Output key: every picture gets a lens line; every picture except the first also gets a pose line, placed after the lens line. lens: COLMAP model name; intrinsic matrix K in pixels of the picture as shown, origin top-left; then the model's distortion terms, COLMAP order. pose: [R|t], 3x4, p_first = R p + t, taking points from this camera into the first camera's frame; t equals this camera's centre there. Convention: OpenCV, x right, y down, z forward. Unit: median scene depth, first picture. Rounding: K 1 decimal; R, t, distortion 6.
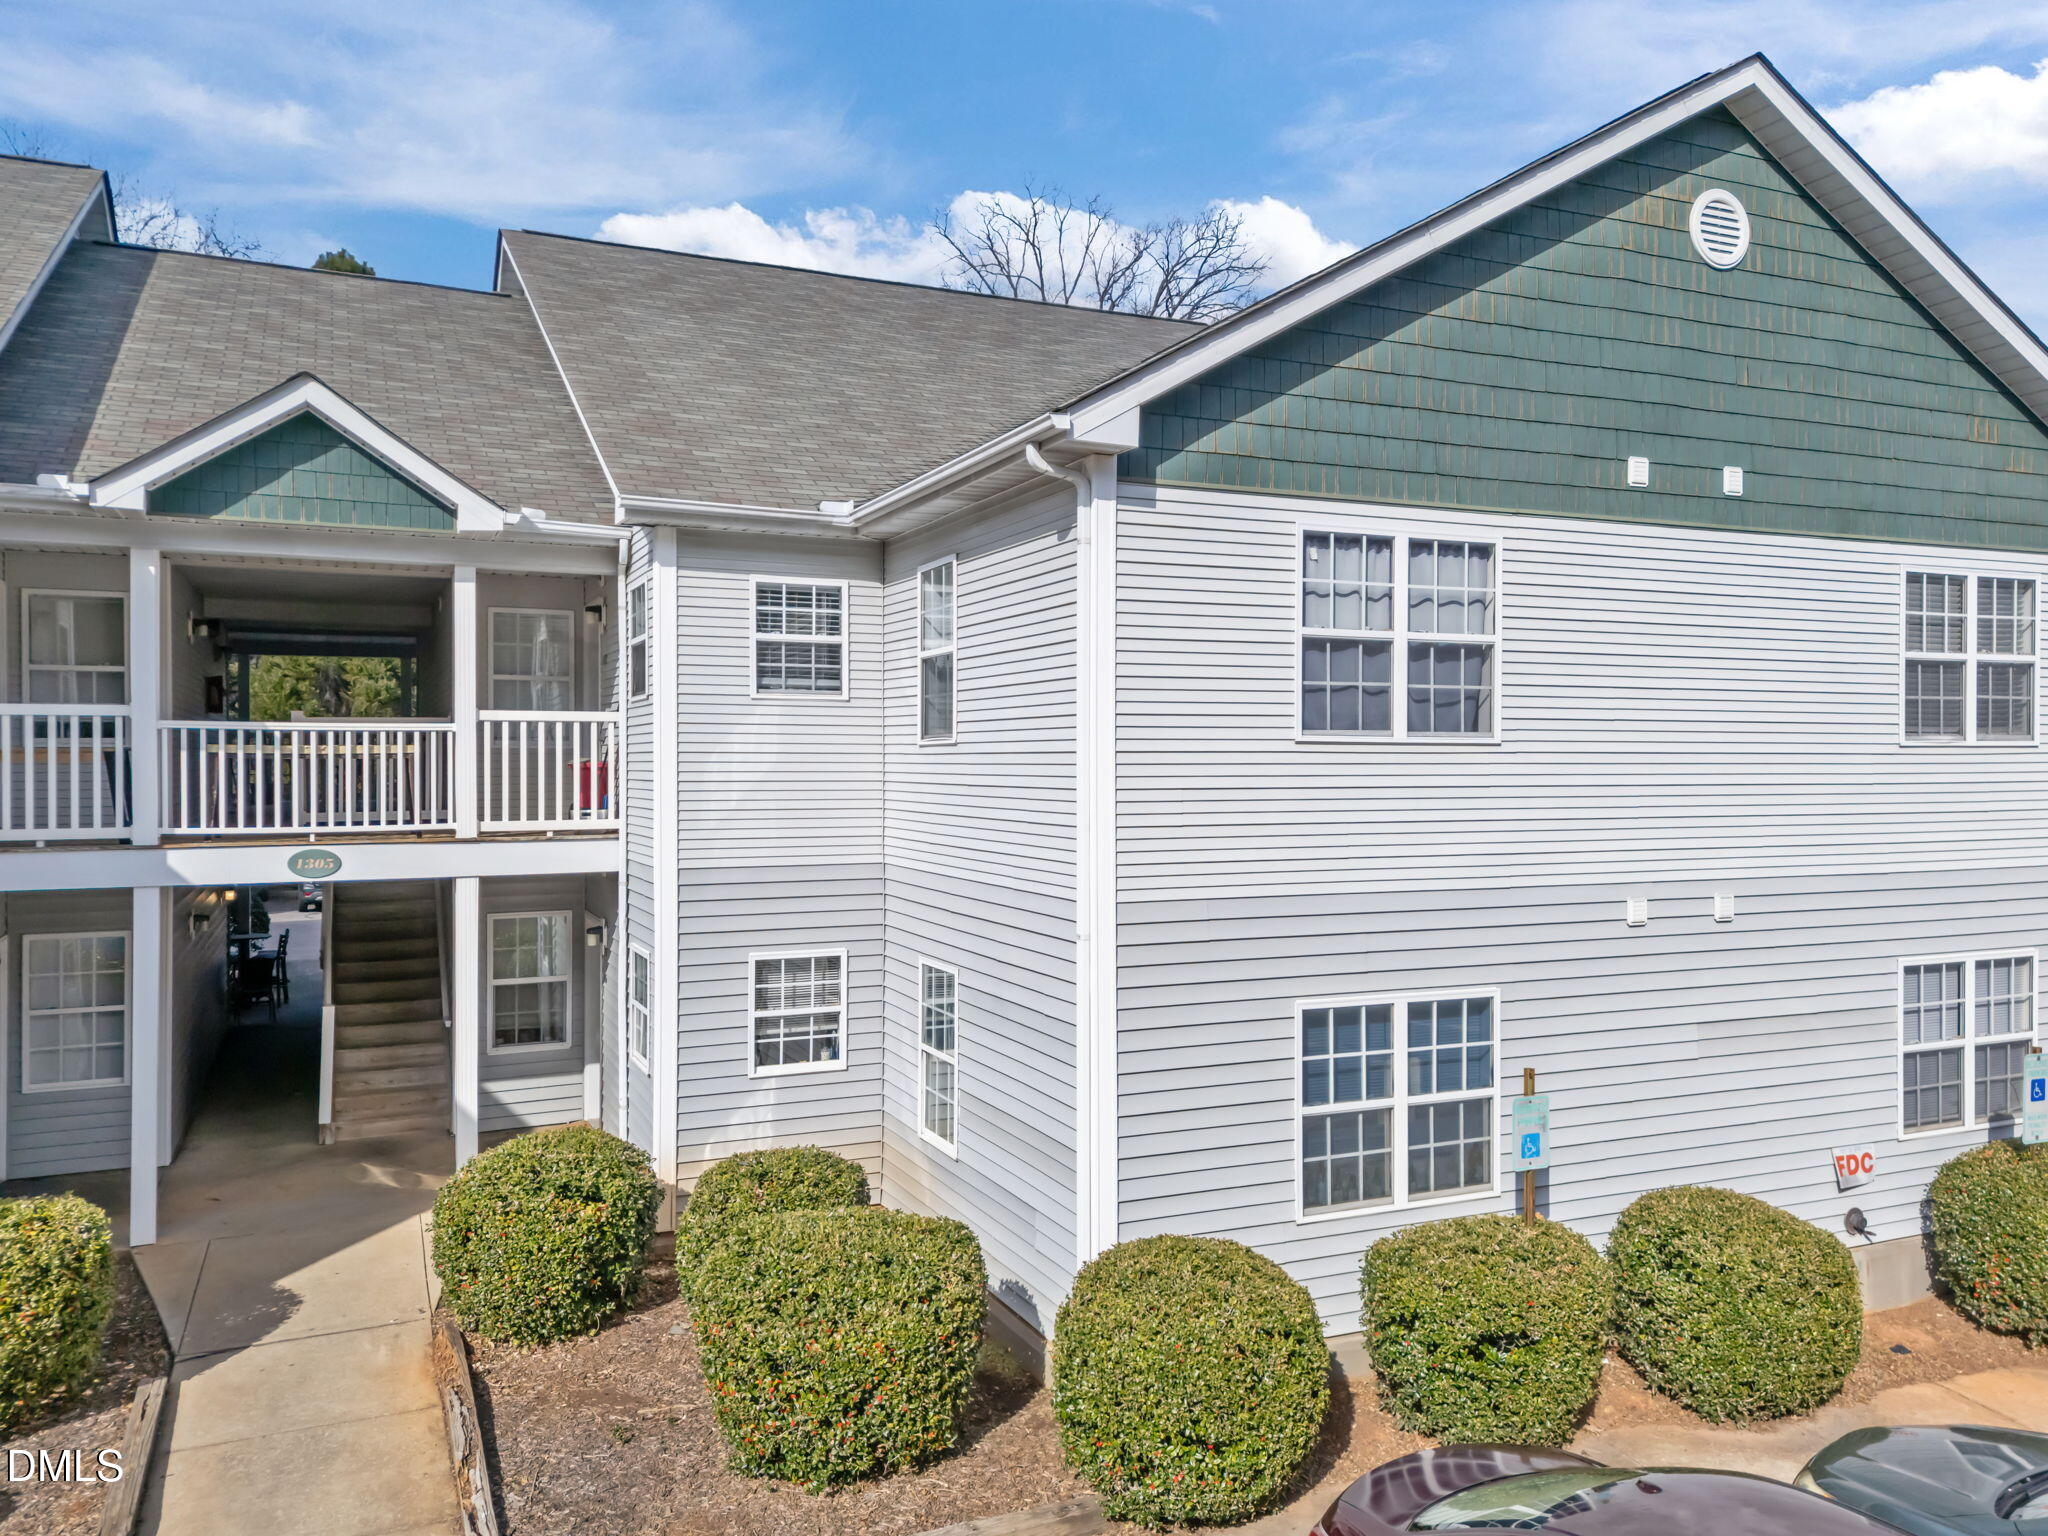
lens RADIAL K [[1519.4, 0, 1021.6], [0, 1519.4, 773.1], [0, 0, 1]] dist [0.064385, -0.048808]
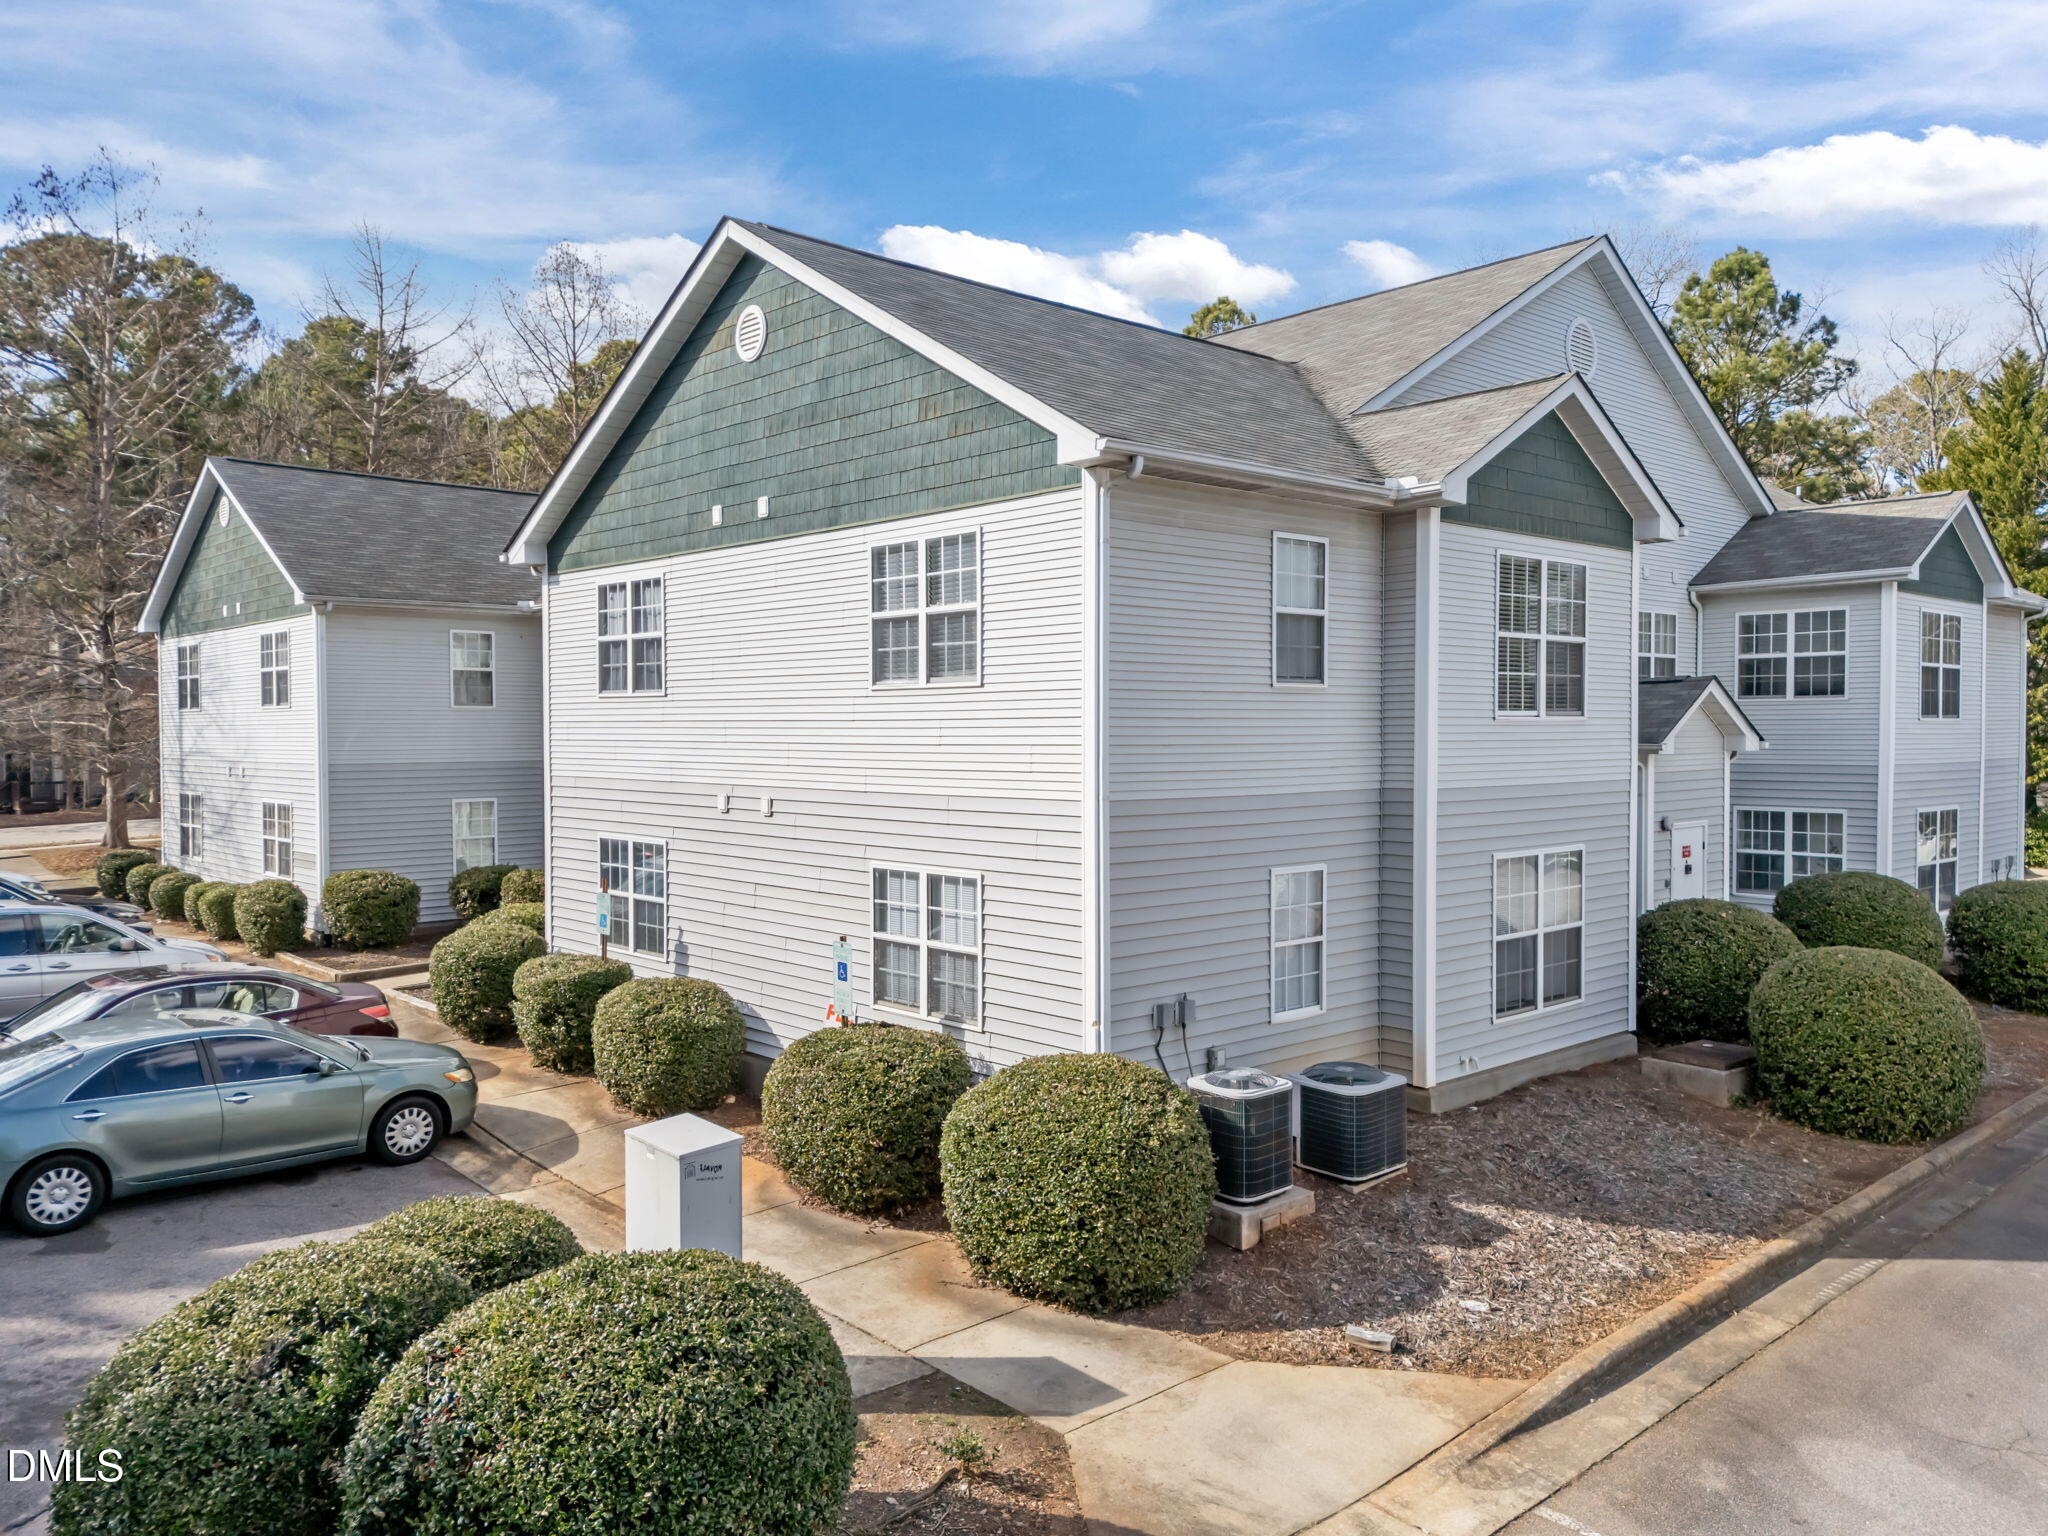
lens RADIAL K [[1519.4, 0, 1022.8], [0, 1519.4, 764.3], [0, 0, 1]] dist [0.064385, -0.048808]
pose [[0.319113, 0.029024, -0.947272, 1.894832], [0.004138, 0.999479, 0.032017, 0.003406], [0.947708, -0.014137, 0.318827, 0.782275]]
